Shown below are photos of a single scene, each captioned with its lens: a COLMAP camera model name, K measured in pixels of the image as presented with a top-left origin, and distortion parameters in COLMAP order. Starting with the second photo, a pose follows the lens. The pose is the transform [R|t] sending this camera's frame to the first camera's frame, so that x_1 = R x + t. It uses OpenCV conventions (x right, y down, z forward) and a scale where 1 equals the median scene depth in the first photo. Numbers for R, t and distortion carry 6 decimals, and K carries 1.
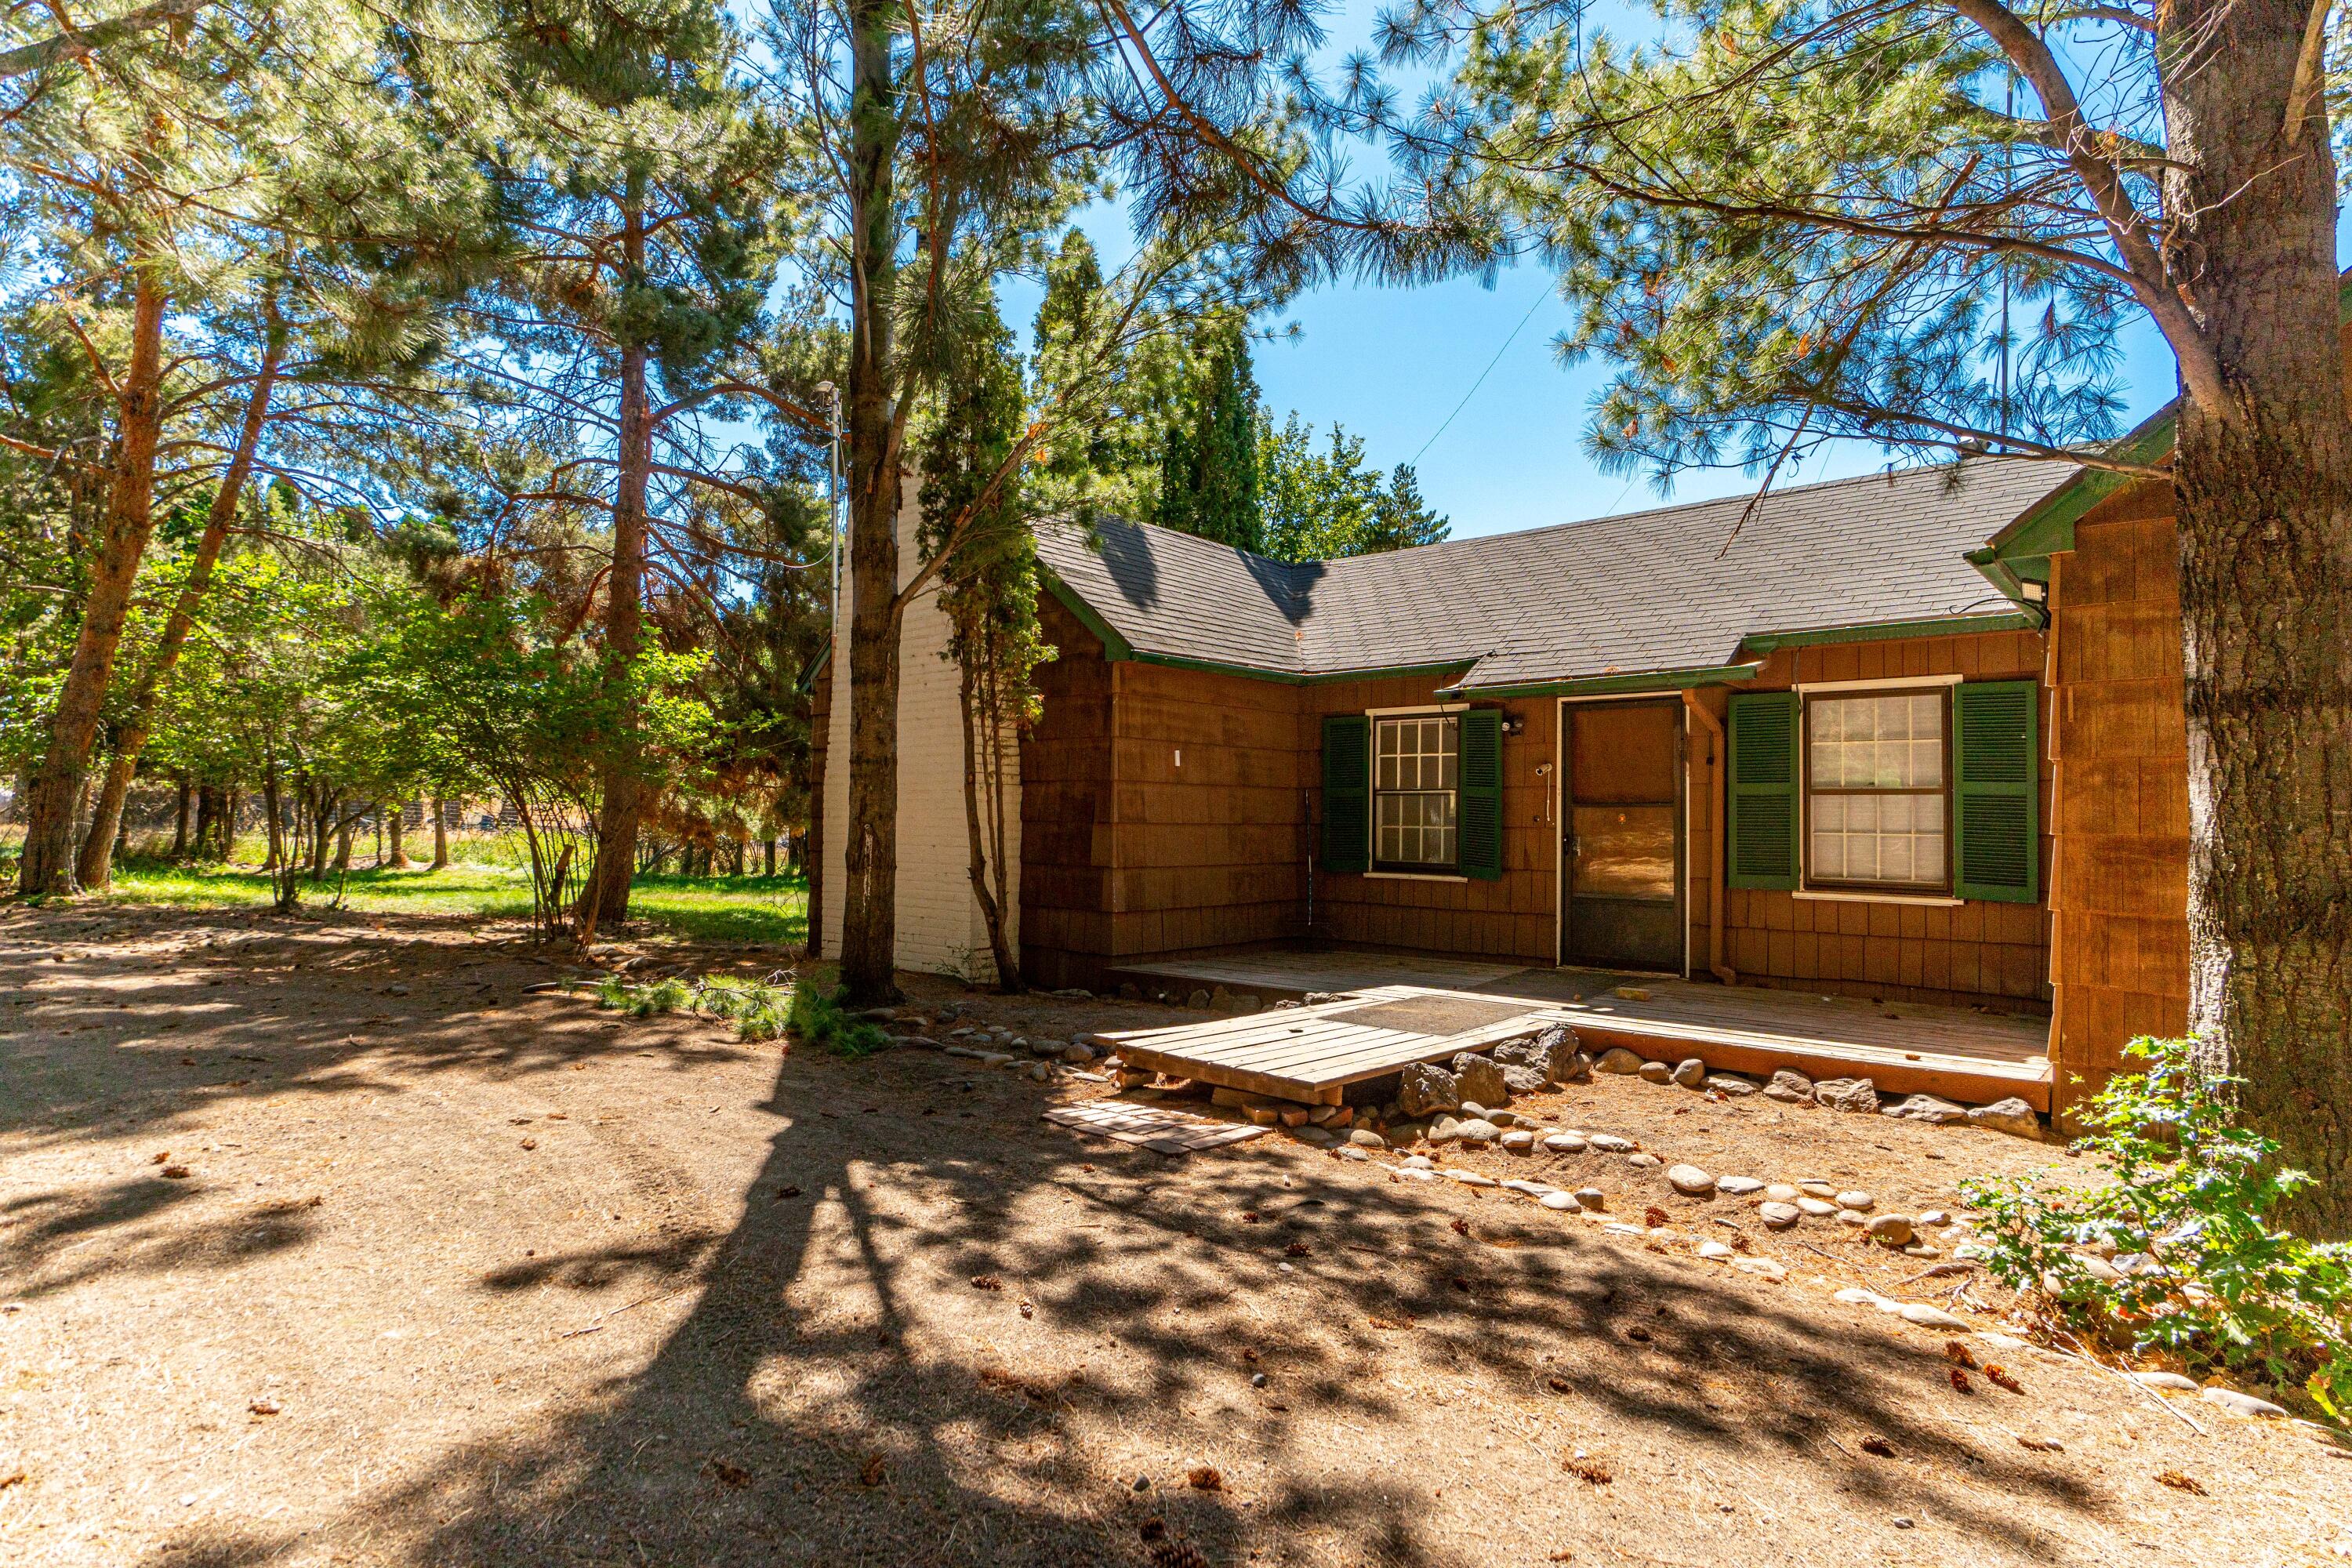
lens RADIAL K [[1214.0, 0, 1179.3], [0, 1214.0, 793.7], [0, 0, 1]] dist [0.002651, 0.000176]
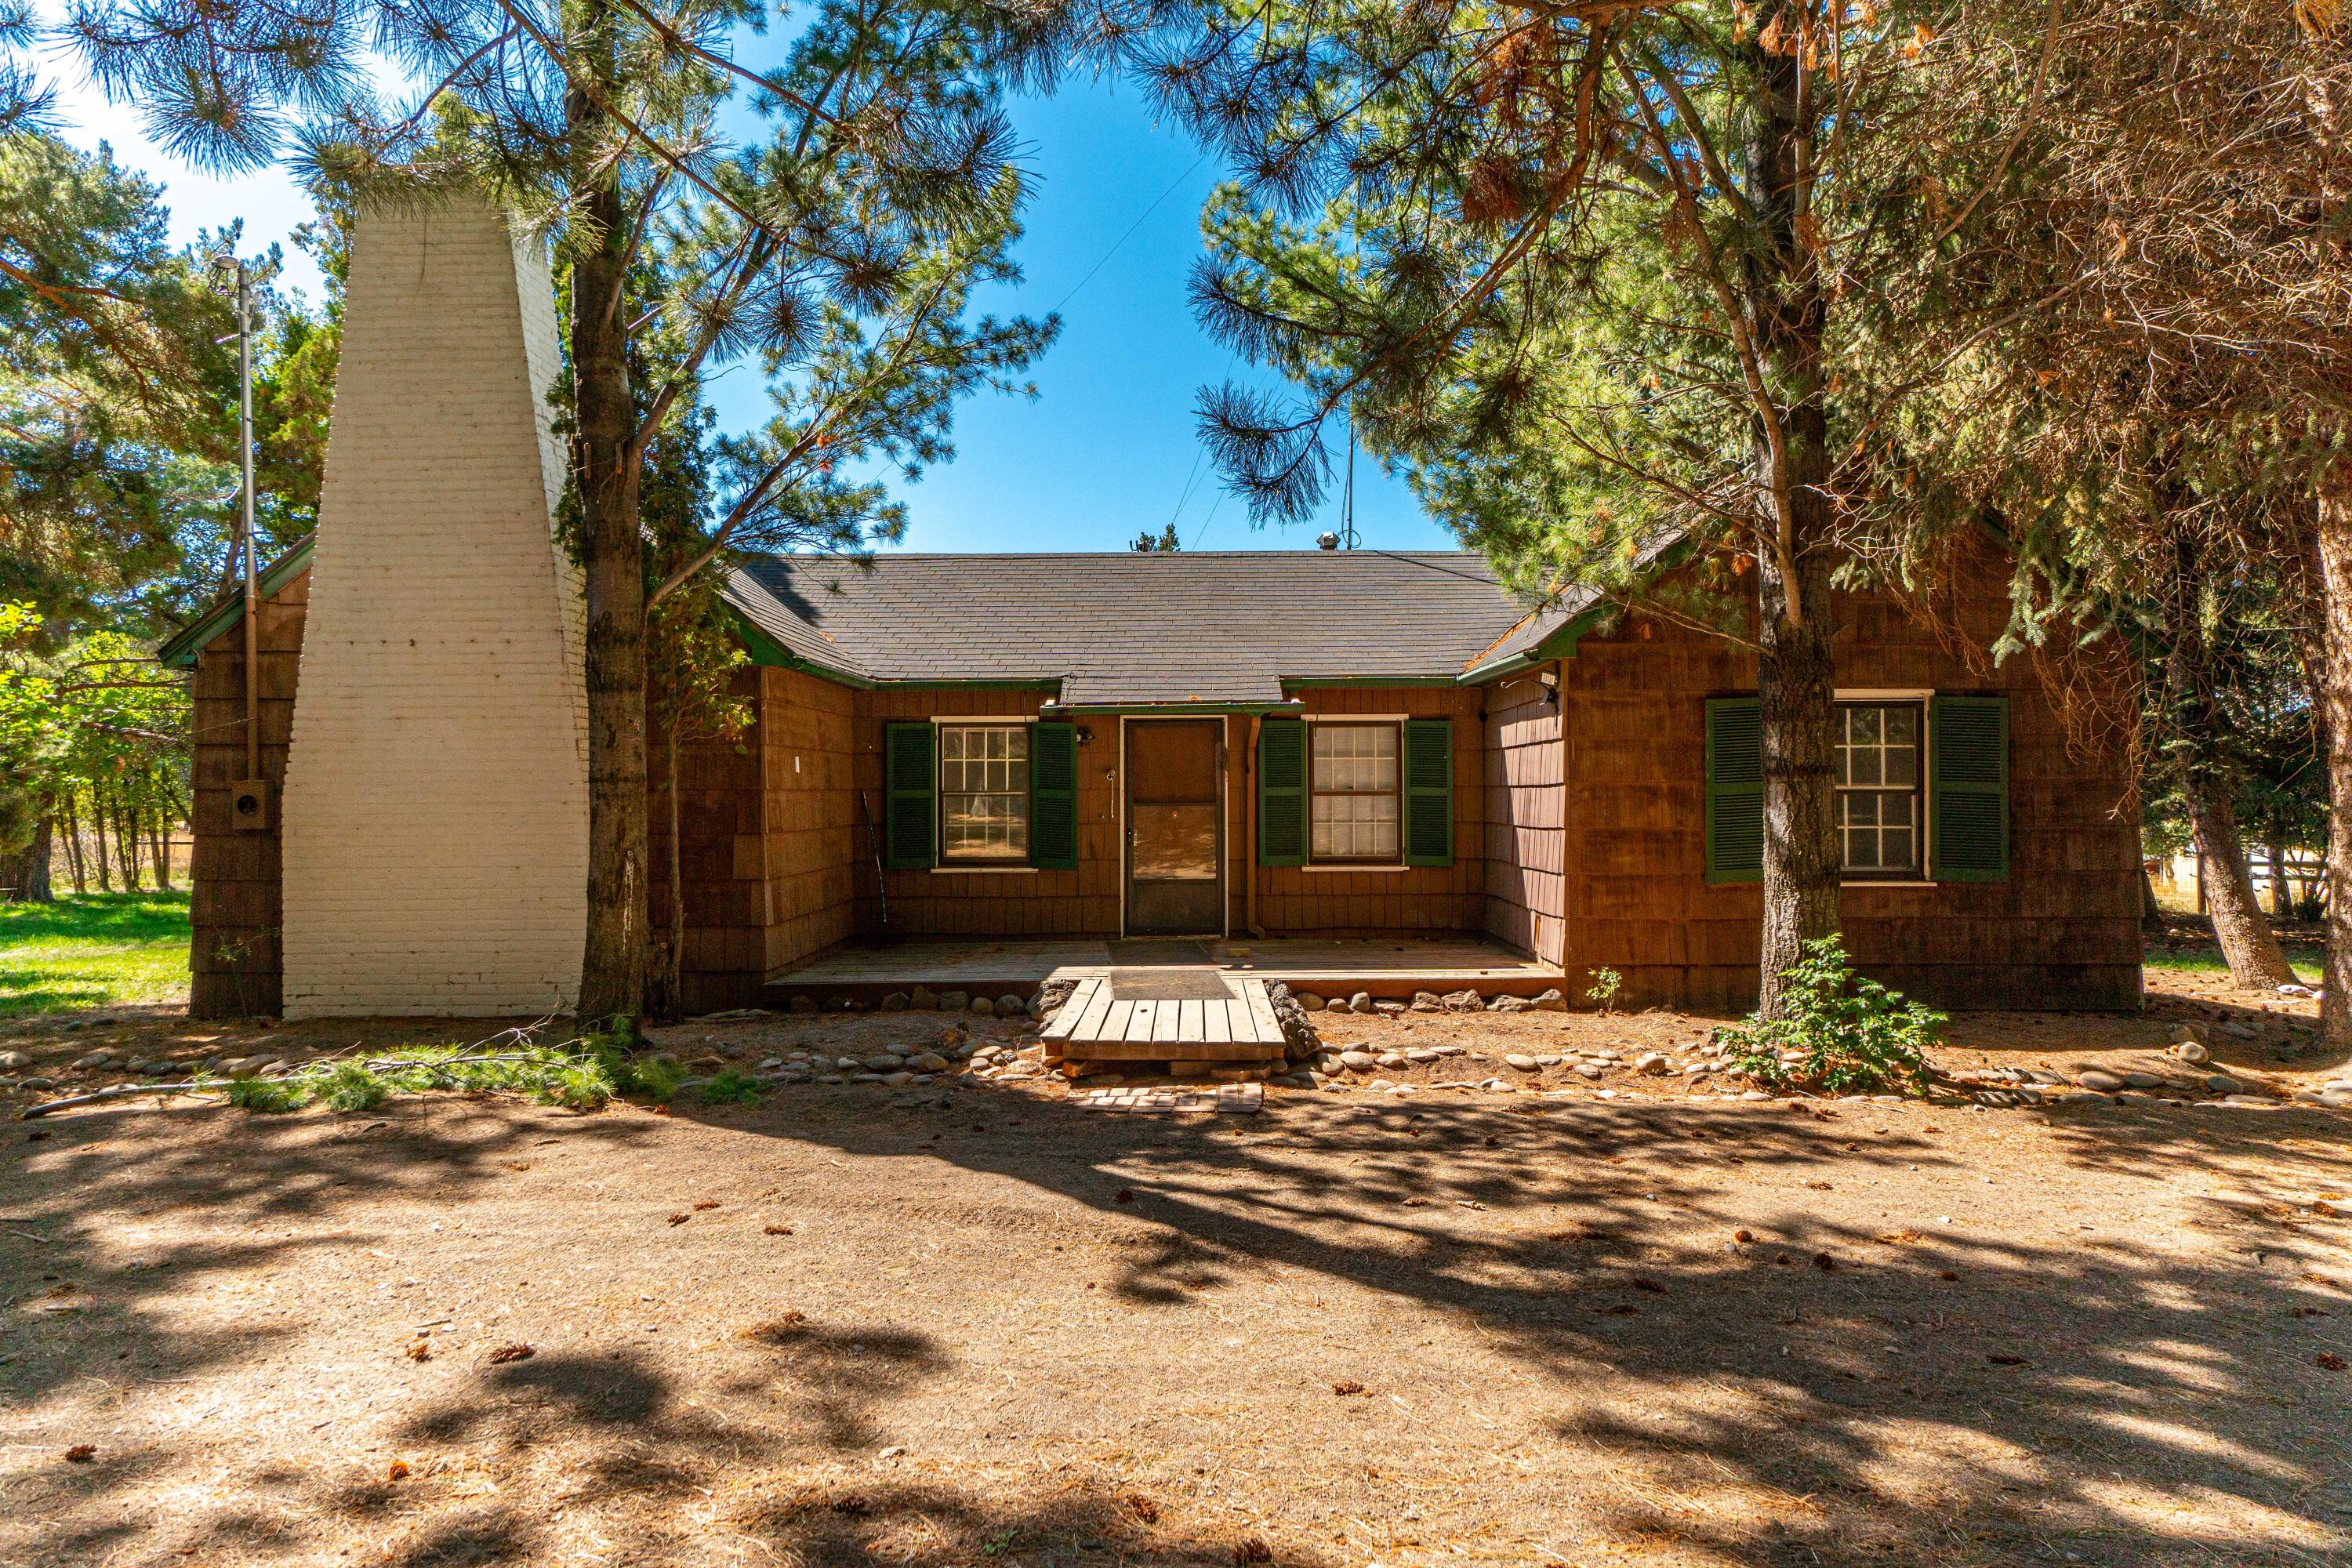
lens RADIAL K [[1214.0, 0, 1186.2], [0, 1214.0, 779.3], [0, 0, 1]] dist [0.002651, 0.000176]
pose [[0.753805, -0.008675, 0.657040, -1.111189], [0.000823, 0.999925, 0.012258, -0.077778], [-0.657097, -0.008700, 0.753756, 0.131766]]
